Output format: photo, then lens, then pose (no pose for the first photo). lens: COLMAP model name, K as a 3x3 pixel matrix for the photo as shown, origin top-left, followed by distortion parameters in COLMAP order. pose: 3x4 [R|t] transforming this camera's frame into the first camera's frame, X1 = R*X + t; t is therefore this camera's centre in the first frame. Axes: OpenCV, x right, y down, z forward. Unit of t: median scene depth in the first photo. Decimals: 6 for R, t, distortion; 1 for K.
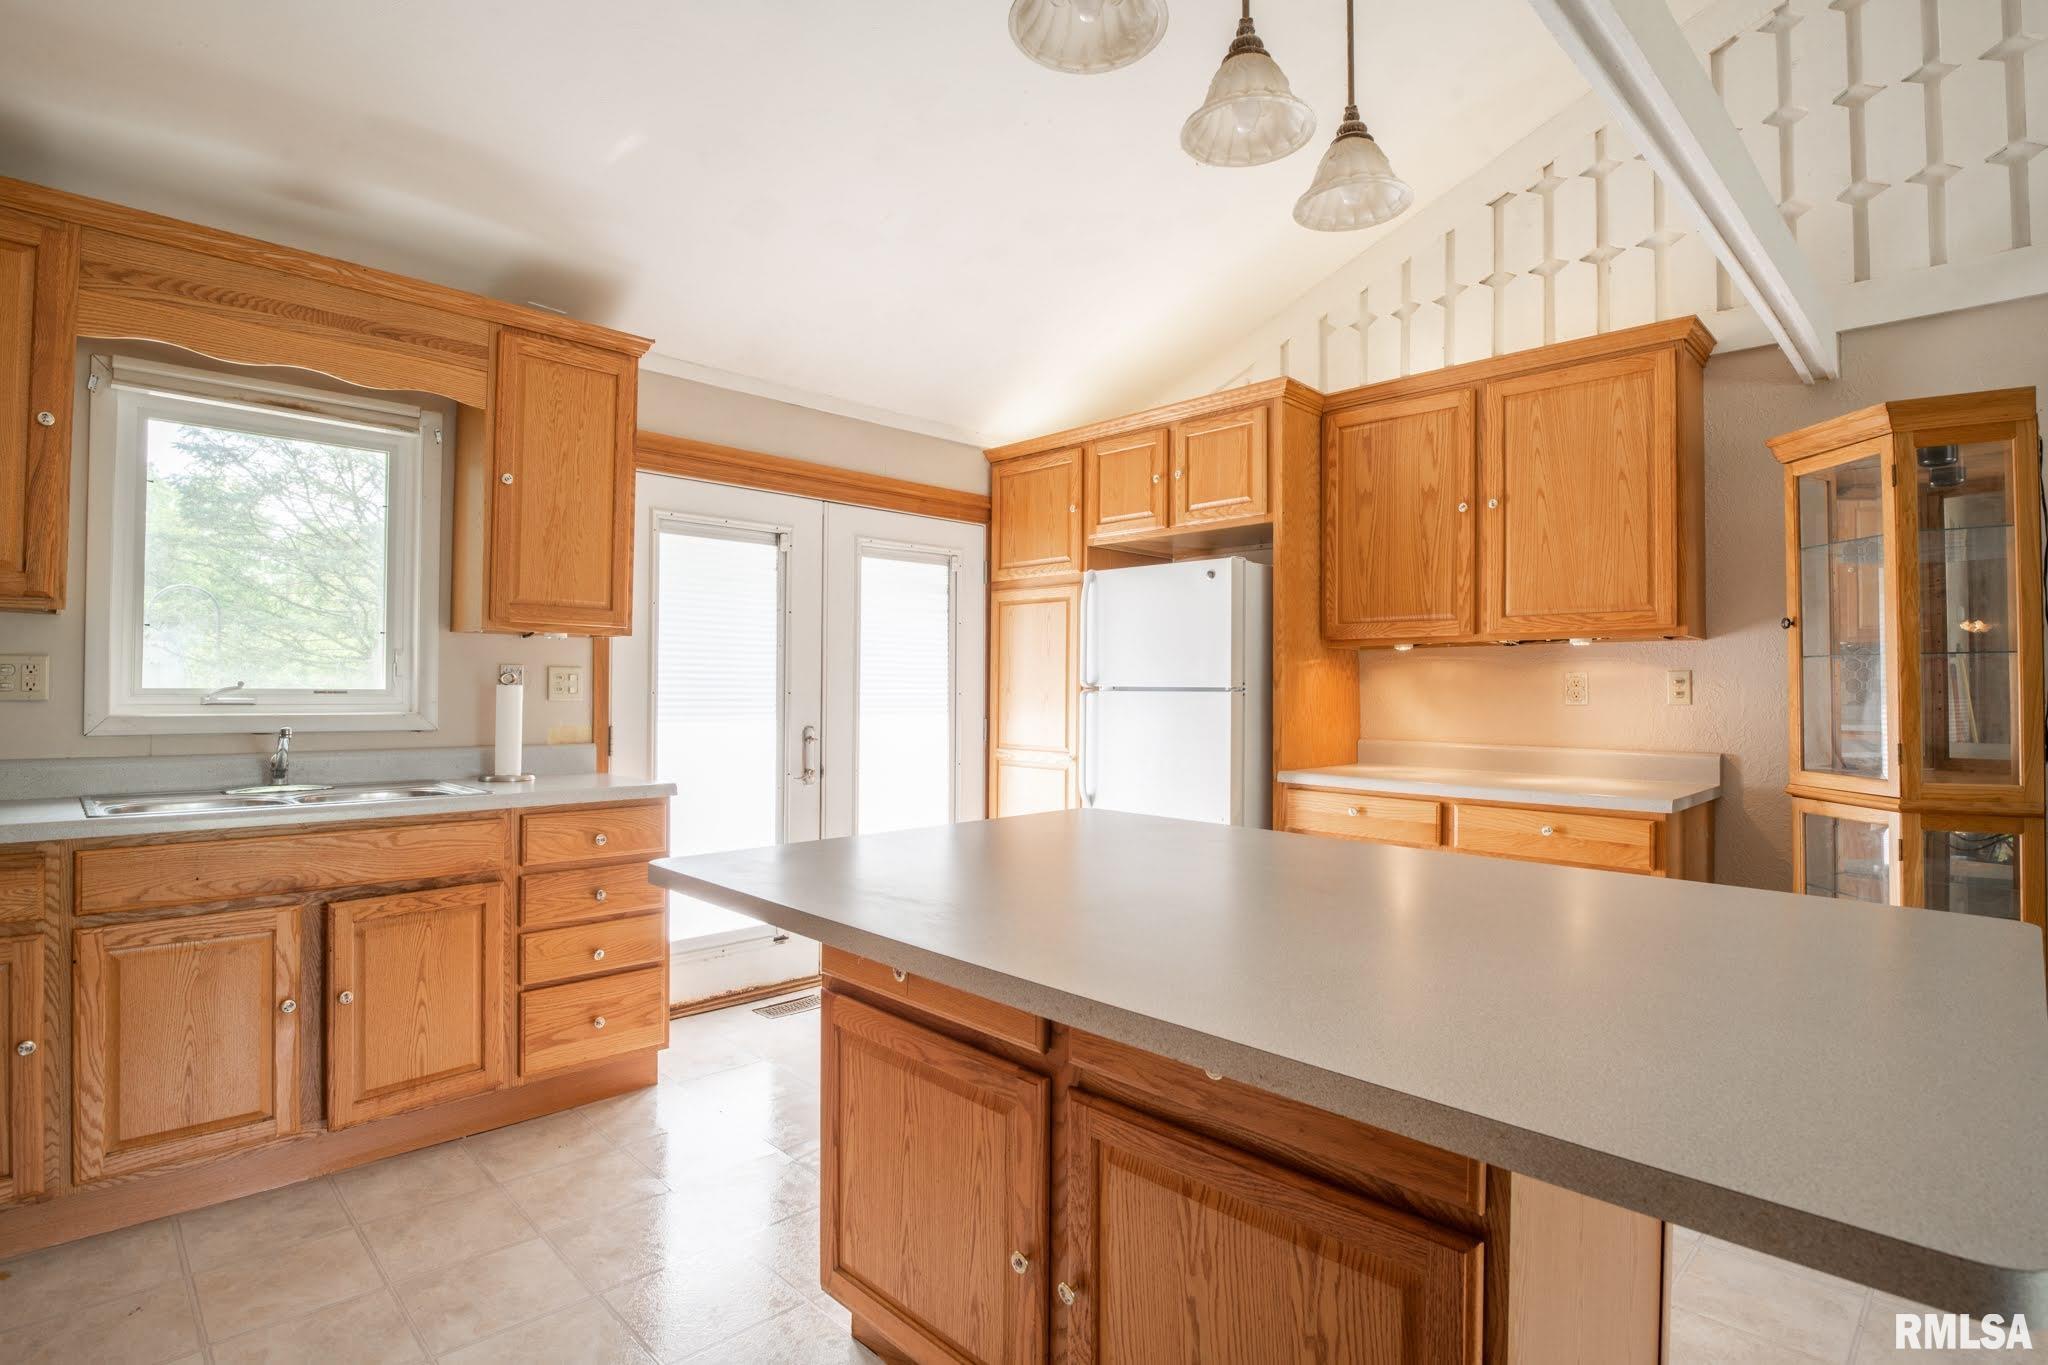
lens RADIAL K [[1001.7, 0, 1029.0], [0, 1001.7, 674.2], [0, 0, 1]] dist [-0.020632, -0.007376]
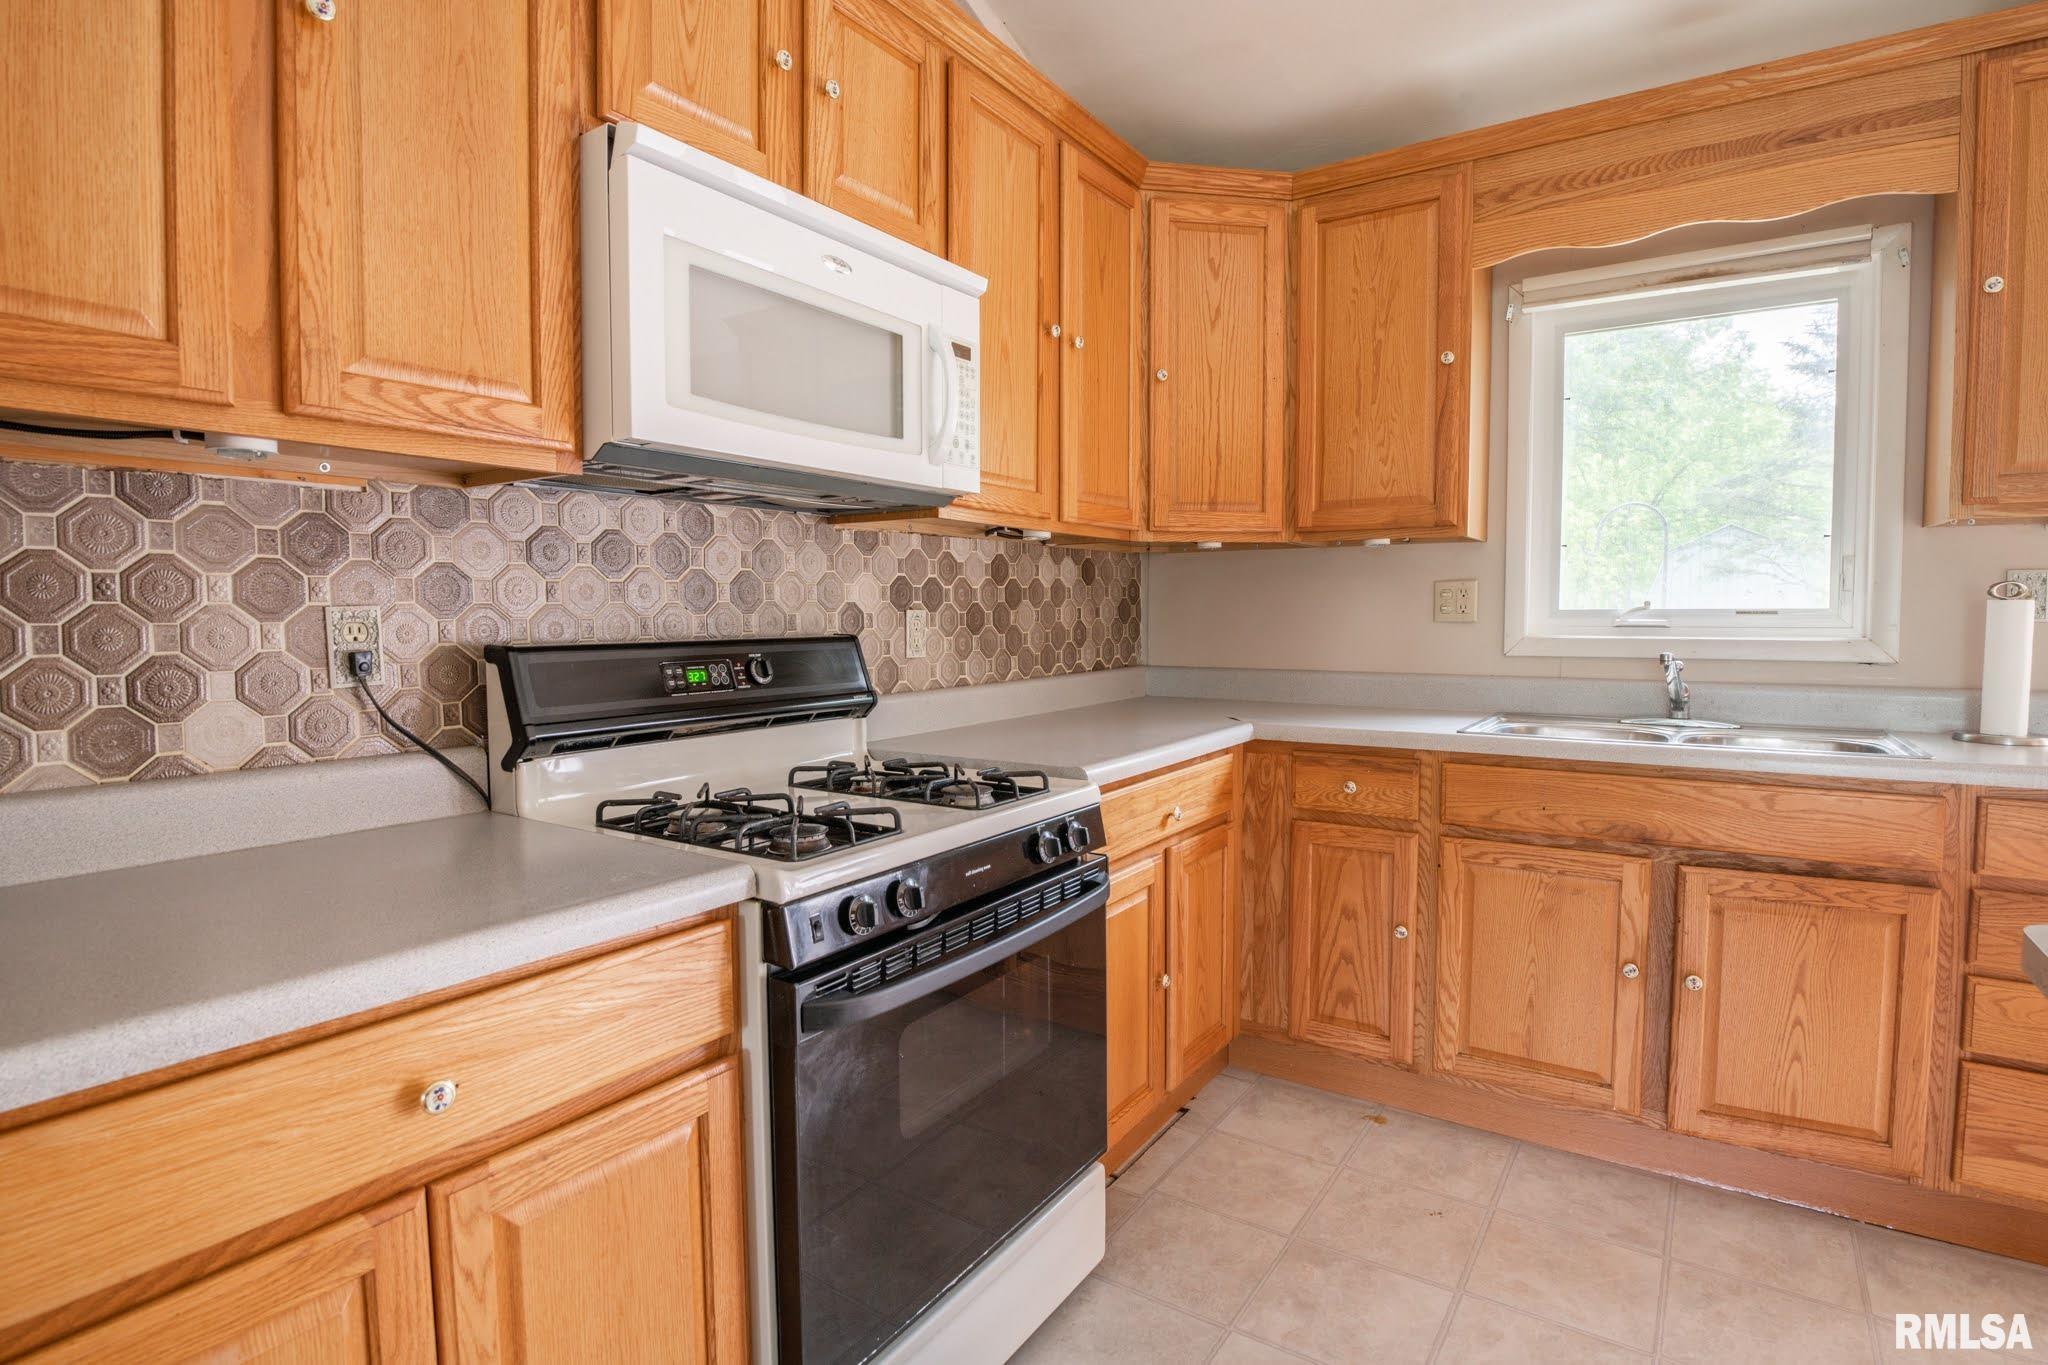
lens RADIAL K [[1027.2, 0, 1012.1], [0, 1027.2, 675.3], [0, 0, 1]] dist [-0.025627, -0.000869]
pose [[0.183660, 0.050195, -0.981707, 0.014926], [0.021998, 0.998235, 0.055155, 0.010109], [0.982744, -0.031726, 0.182232, 0.230451]]
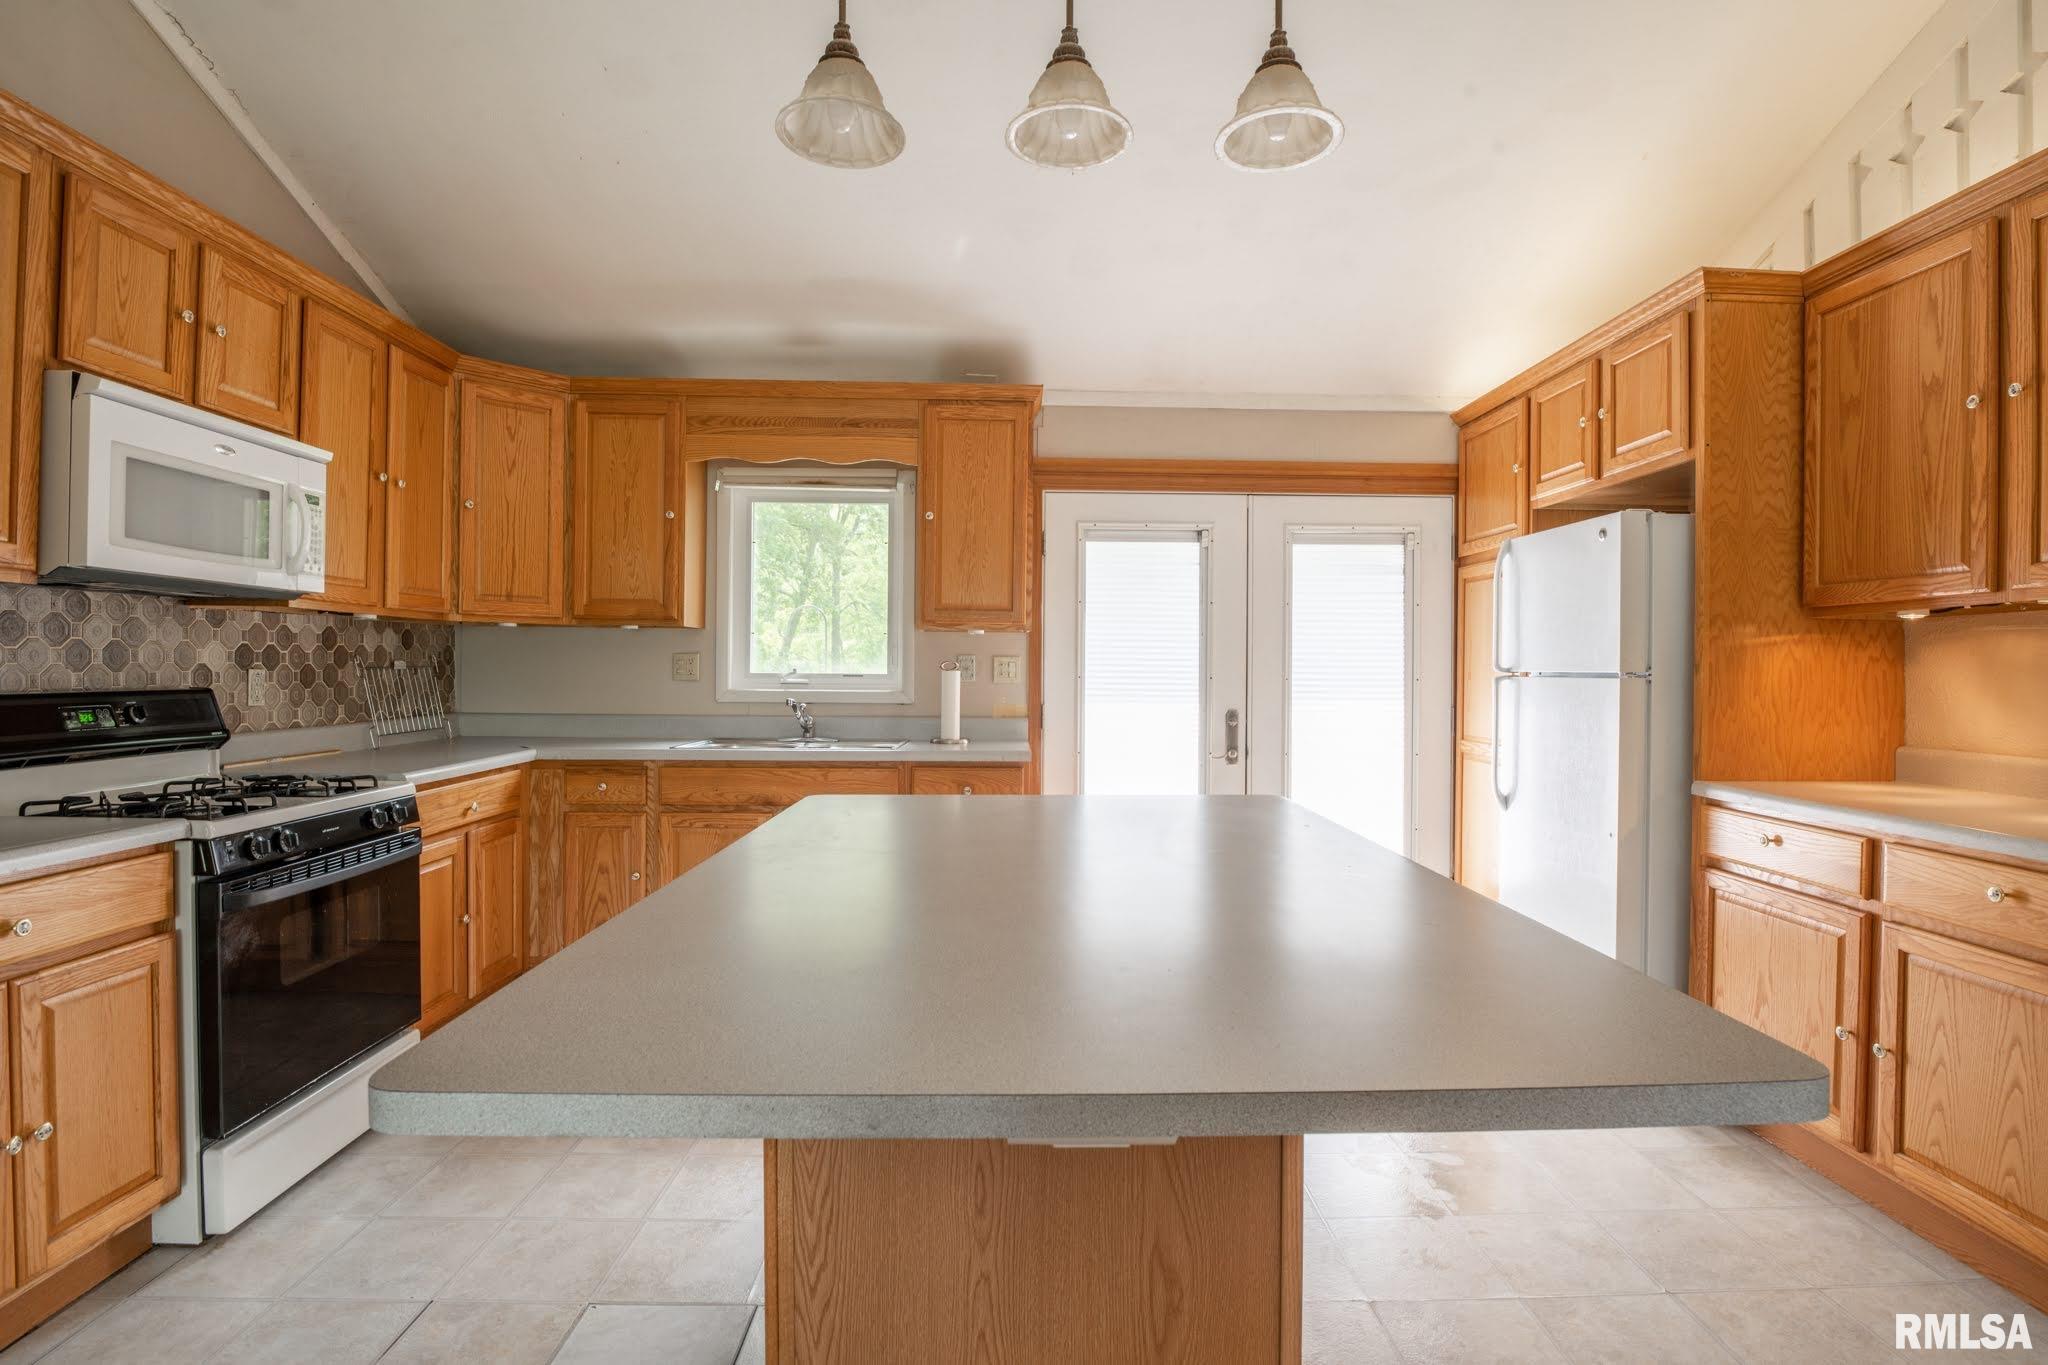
lens RADIAL K [[1001.7, 0, 1029.0], [0, 1001.7, 674.2], [0, 0, 1]] dist [-0.020632, -0.007376]
pose [[0.729805, 0.001302, -0.683654, 0.479562], [0.008098, 0.999912, 0.010549, 0.002513], [0.683608, -0.013235, 0.729730, 0.108197]]
